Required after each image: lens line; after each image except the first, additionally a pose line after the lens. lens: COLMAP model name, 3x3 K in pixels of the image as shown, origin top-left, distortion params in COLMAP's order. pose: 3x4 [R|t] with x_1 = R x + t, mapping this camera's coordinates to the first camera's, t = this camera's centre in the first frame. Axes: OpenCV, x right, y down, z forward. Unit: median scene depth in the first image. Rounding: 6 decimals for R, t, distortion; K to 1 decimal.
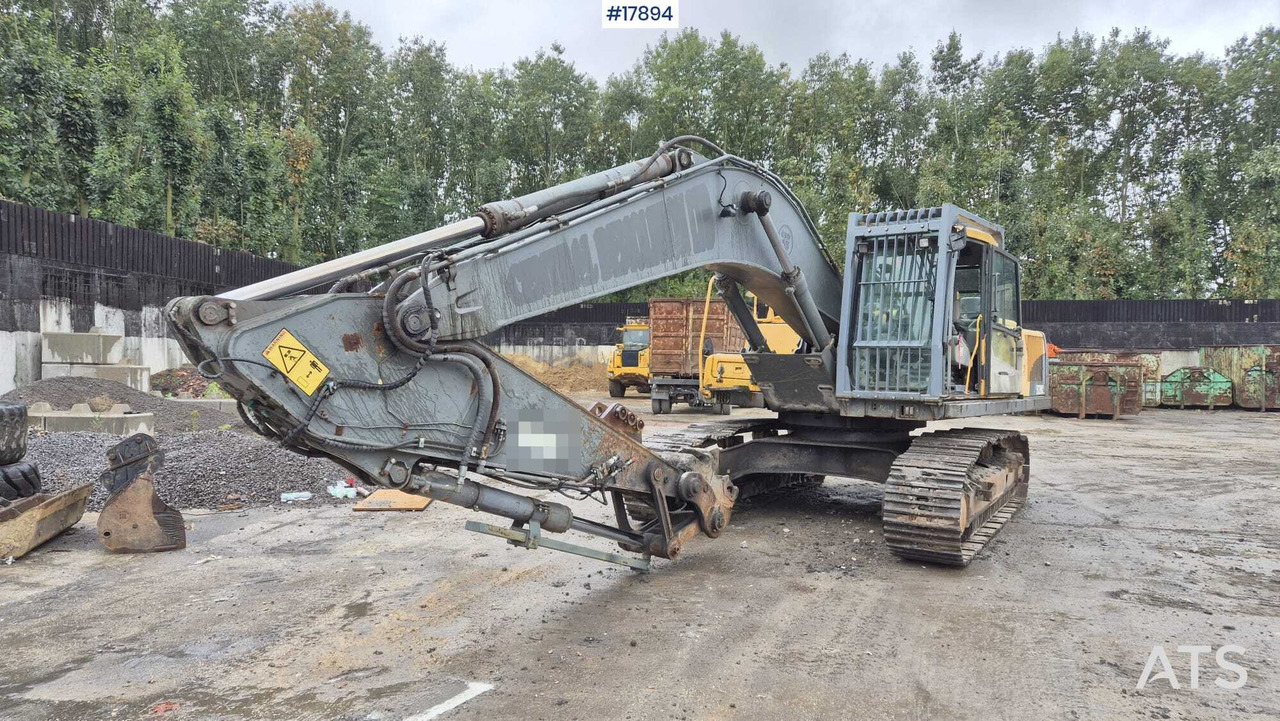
lens RADIAL K [[846.4, 0, 636.7], [0, 846.4, 358.0], [0, 0, 1]] dist [0.086849, -0.073406]
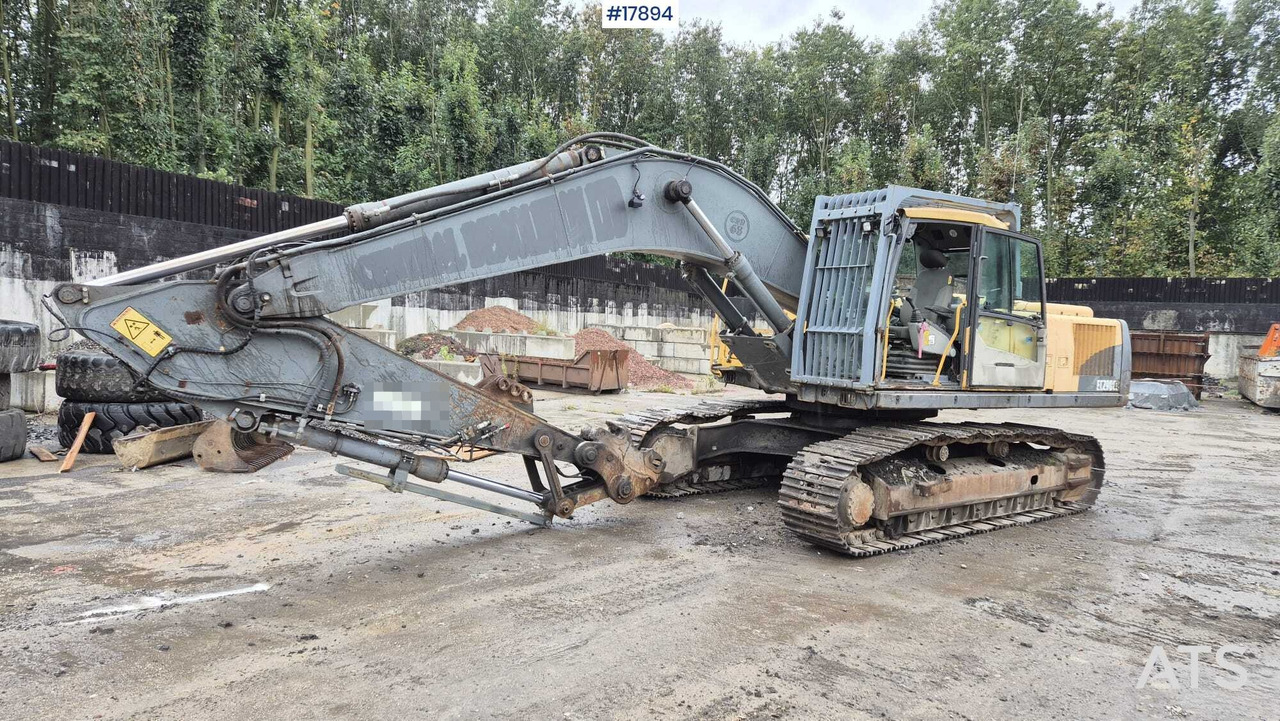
lens RADIAL K [[846.4, 0, 636.7], [0, 846.4, 358.0], [0, 0, 1]] dist [0.086849, -0.073406]
pose [[0.935904, 0.038789, -0.350112, 0.490714], [-0.028045, 0.998969, 0.035707, -0.014482], [0.351136, -0.023599, 0.936027, -0.003537]]
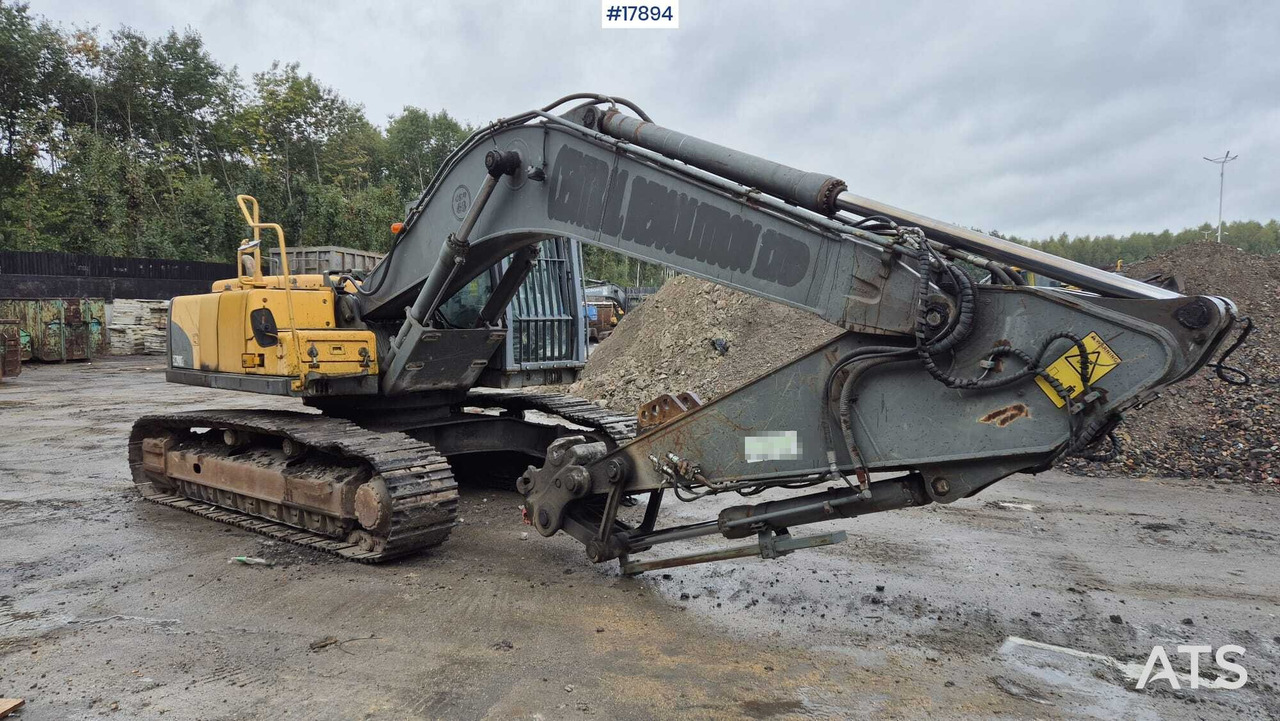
lens RADIAL K [[846.4, 0, 636.7], [0, 846.4, 358.0], [0, 0, 1]] dist [0.086849, -0.073406]
pose [[0.163020, -0.067174, 0.984333, -0.840832], [0.007146, 0.997734, 0.066905, -0.040467], [-0.986597, -0.003872, 0.163131, 0.813844]]
